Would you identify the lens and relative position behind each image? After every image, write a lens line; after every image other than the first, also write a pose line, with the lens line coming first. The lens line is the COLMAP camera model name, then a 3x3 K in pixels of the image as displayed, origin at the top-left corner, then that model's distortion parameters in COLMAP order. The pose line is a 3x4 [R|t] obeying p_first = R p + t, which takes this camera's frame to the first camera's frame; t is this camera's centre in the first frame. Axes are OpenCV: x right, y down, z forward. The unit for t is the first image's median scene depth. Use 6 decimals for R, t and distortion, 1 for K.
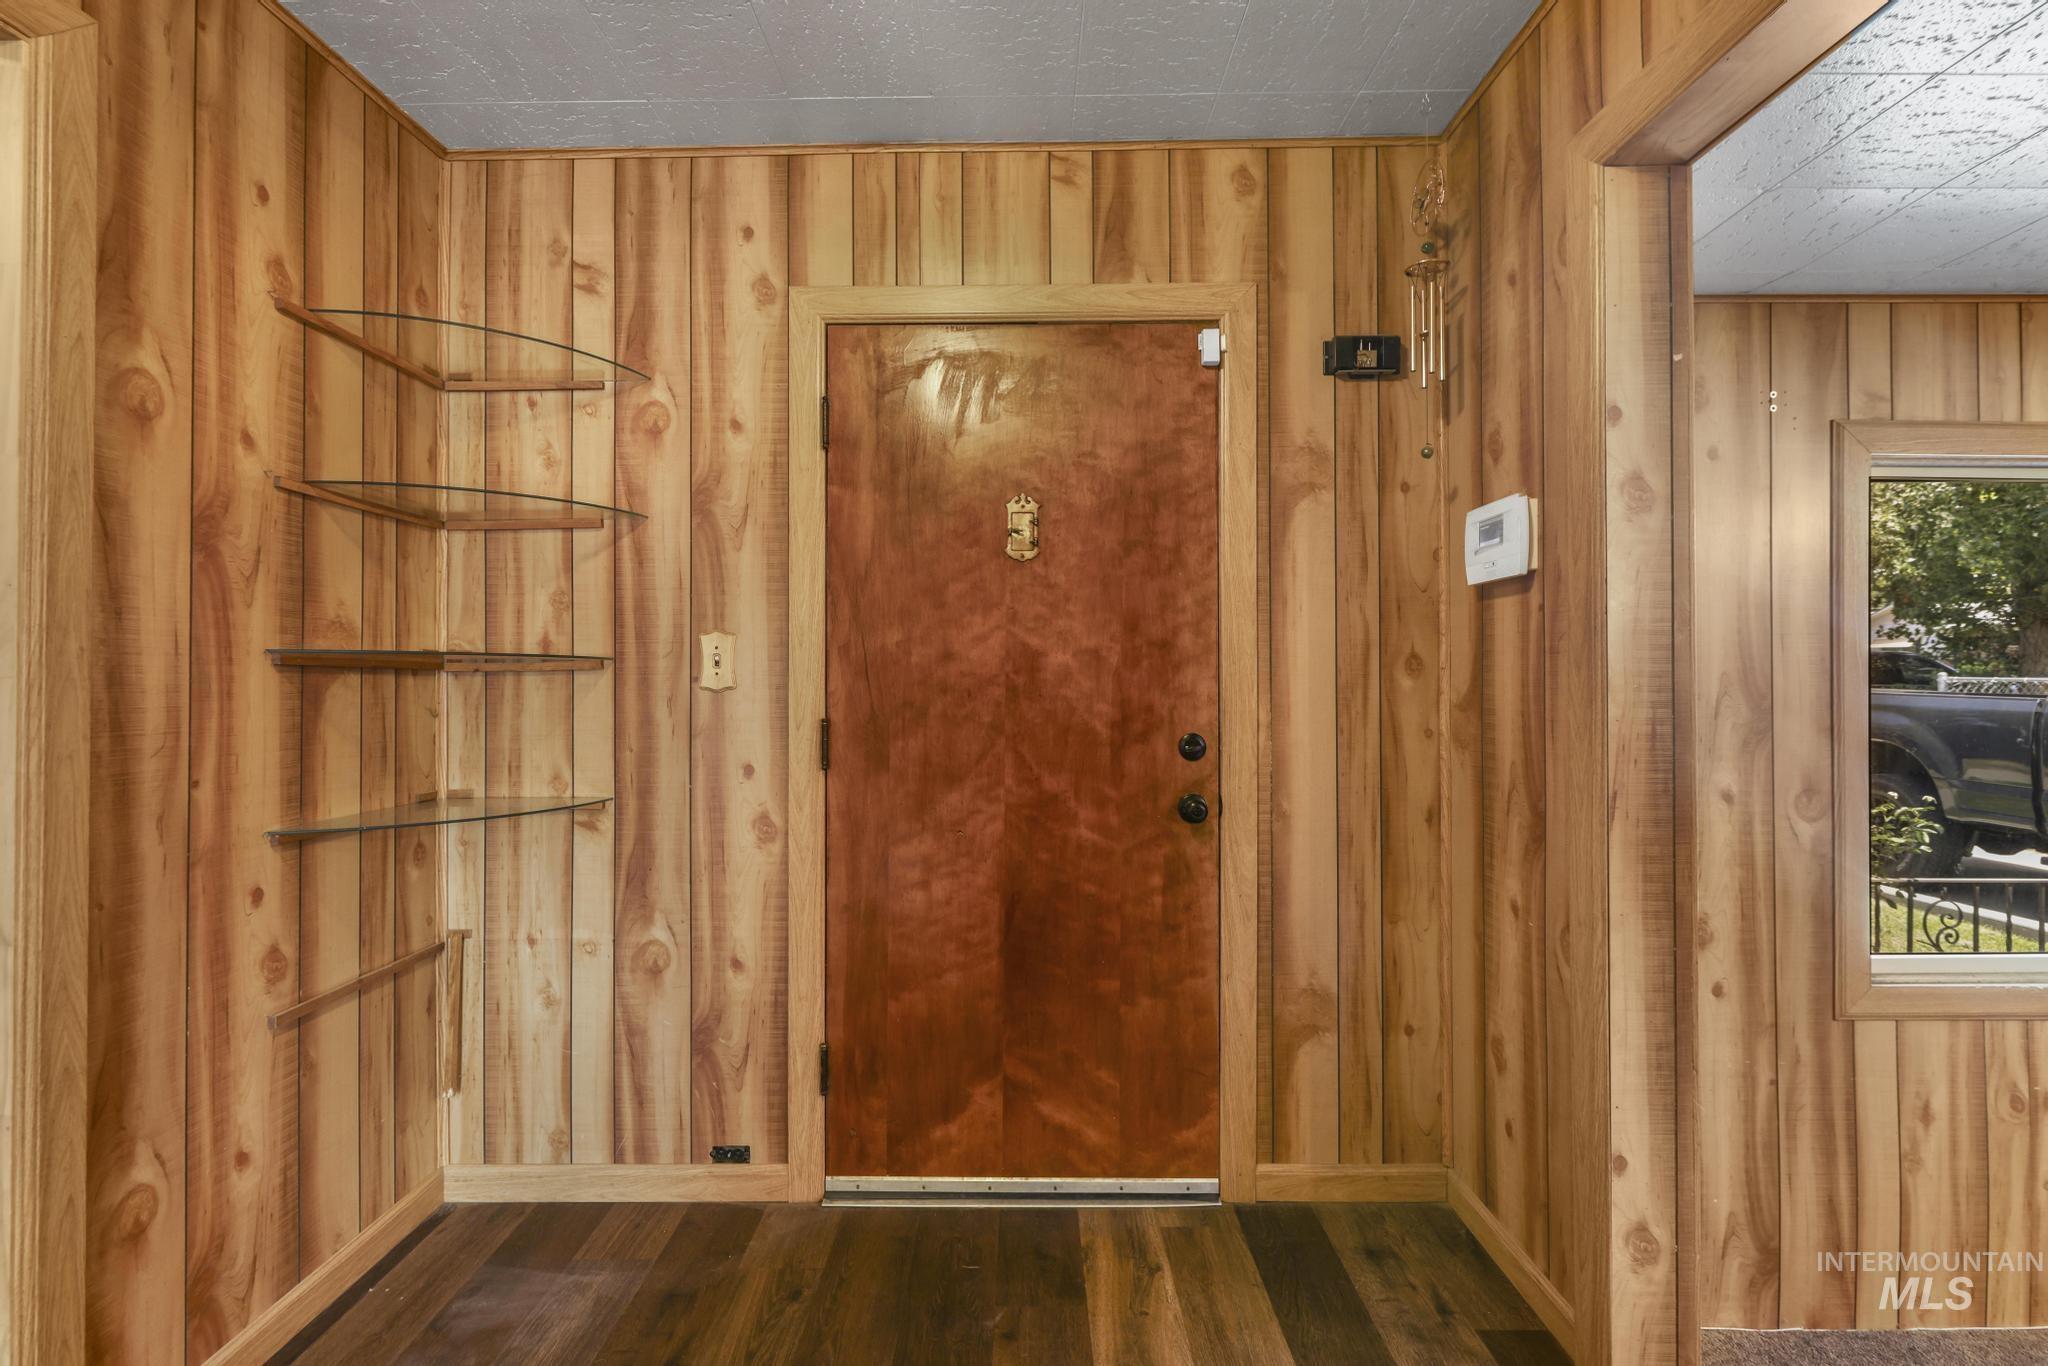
lens RADIAL K [[891.1, 0, 1025.6], [0, 891.1, 677.7], [0, 0, 1]] dist [0.000485, -0.000518]
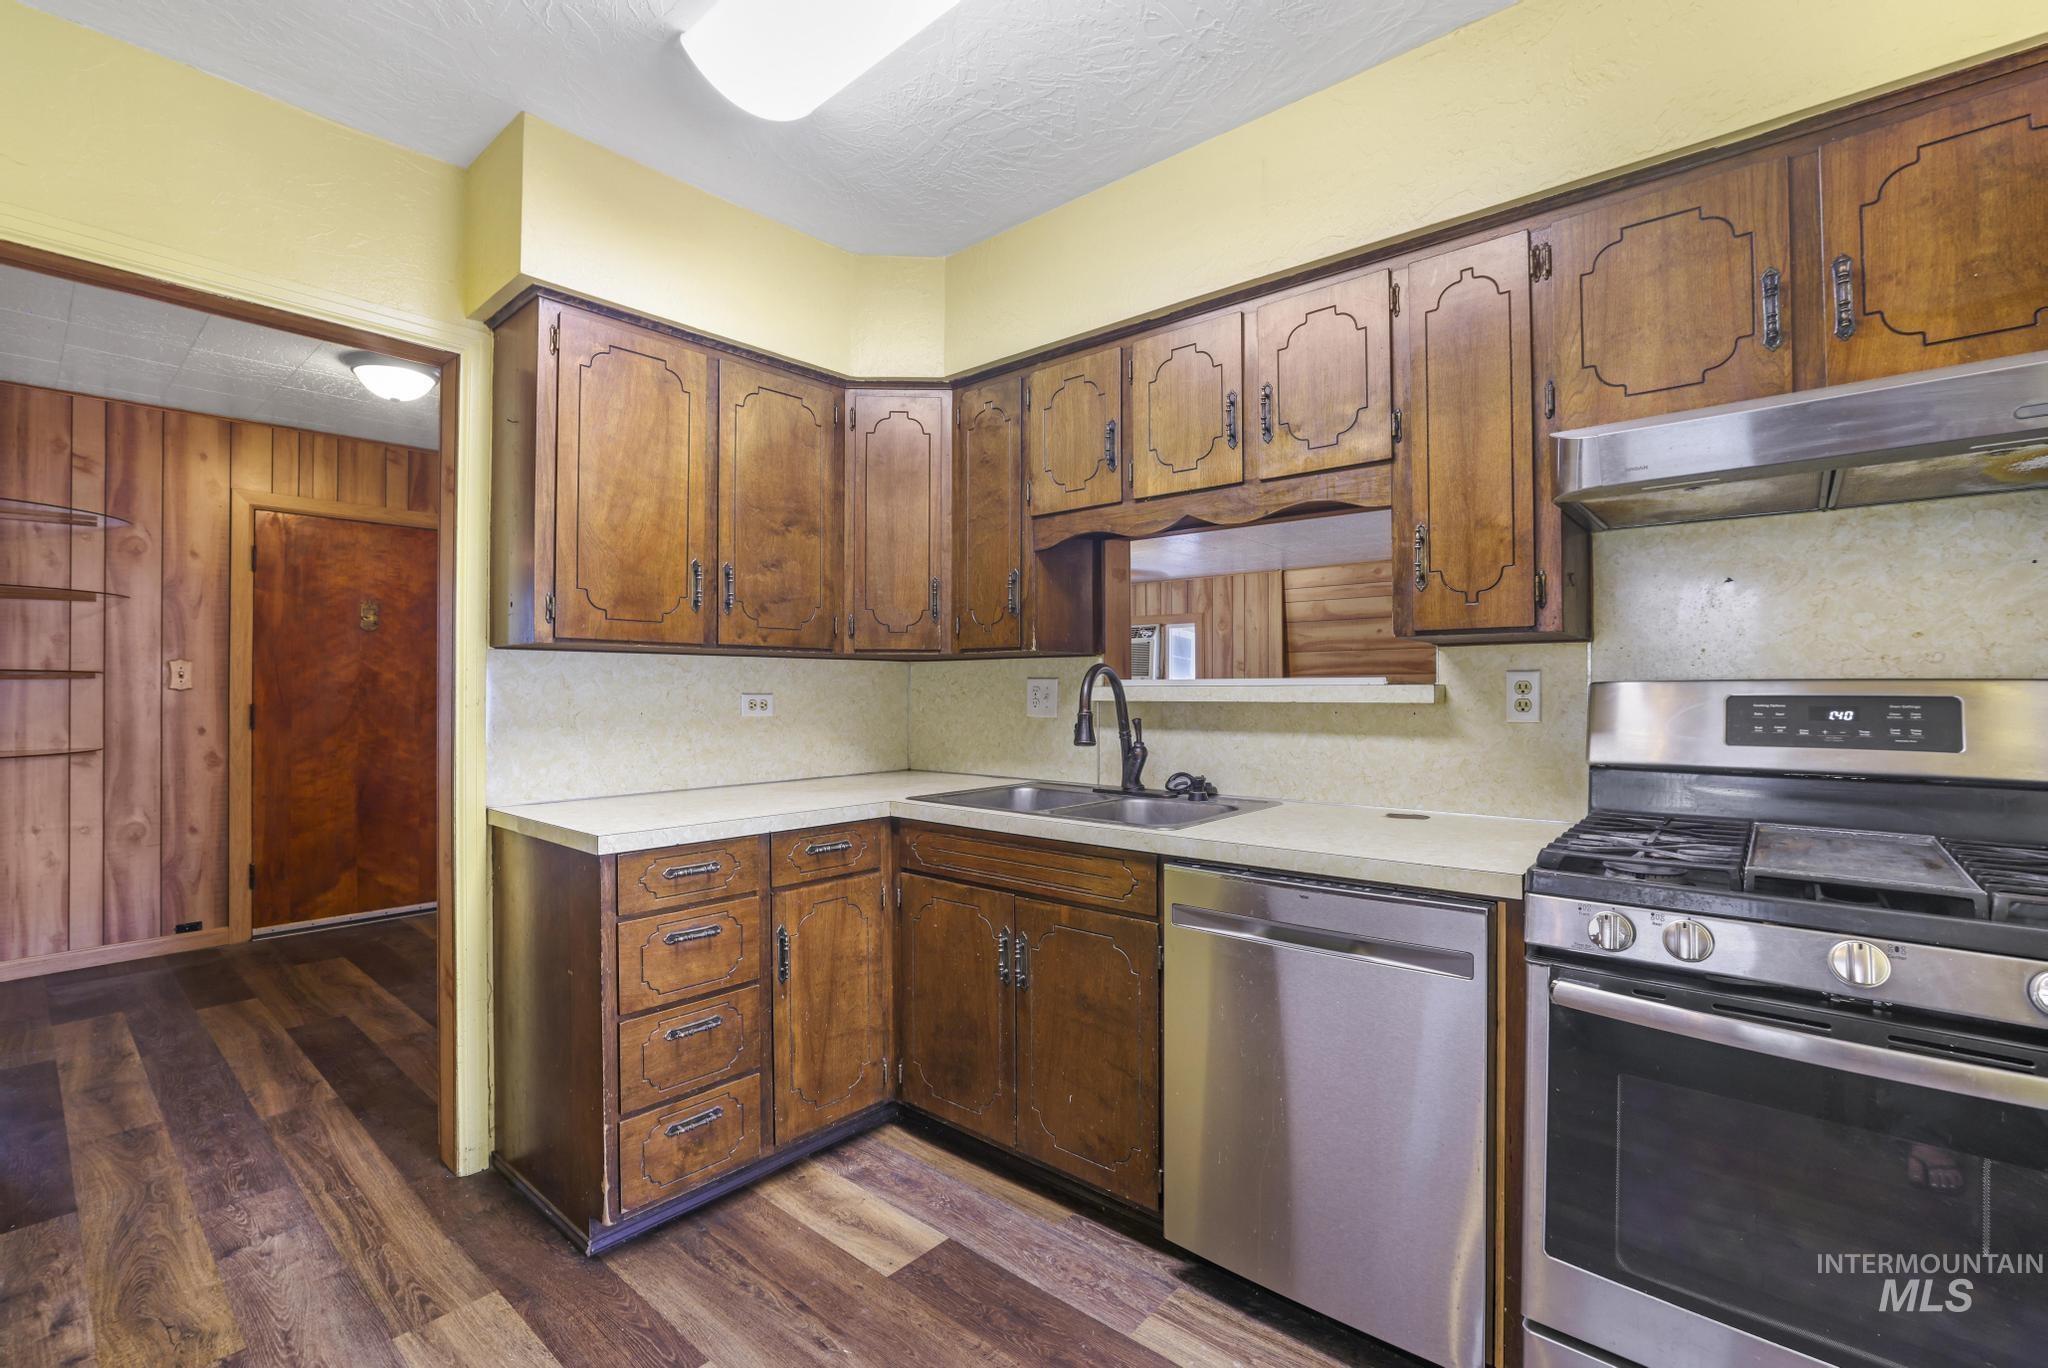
lens RADIAL K [[899.8, 0, 1017.0], [0, 899.8, 683.3], [0, 0, 1]] dist [-0.044849, 0.016508]
pose [[0.680458, 0.006756, 0.732756, -0.502596], [-0.005003, 0.999977, -0.004573, -0.000639], [-0.732770, -0.000555, 0.680477, -1.625903]]
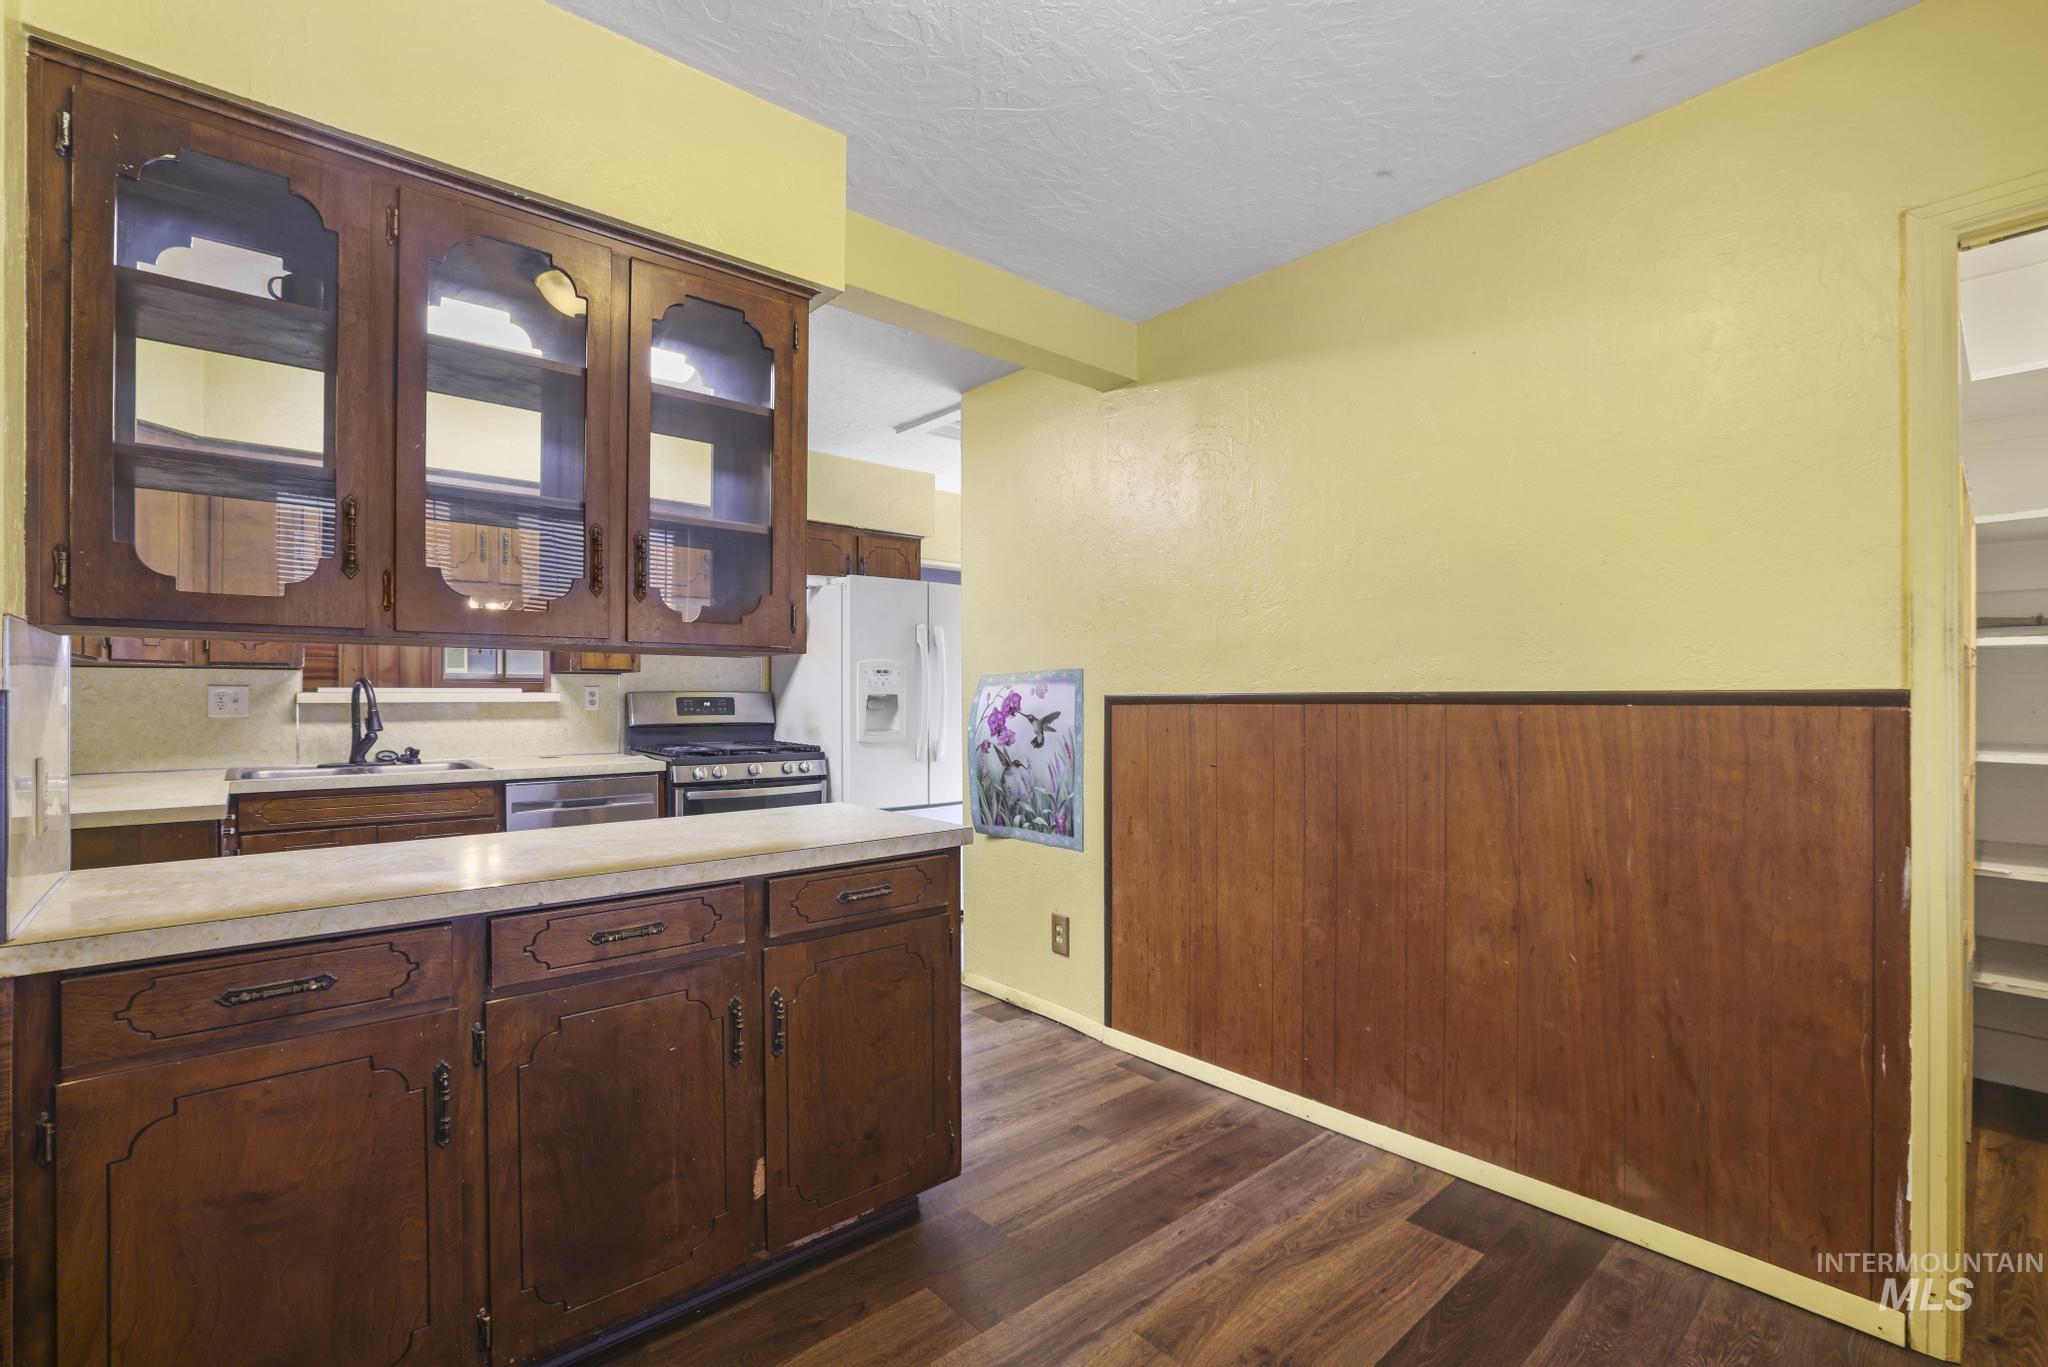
lens RADIAL K [[929.8, 0, 1024.5], [0, 929.8, 691.4], [0, 0, 1]] dist [-0.057478, 0.020419]
pose [[-0.638053, 0.001801, 0.769990, -1.736377], [-0.004872, 0.999968, -0.006377, -0.000628], [-0.769977, -0.007820, -0.638024, -0.787454]]
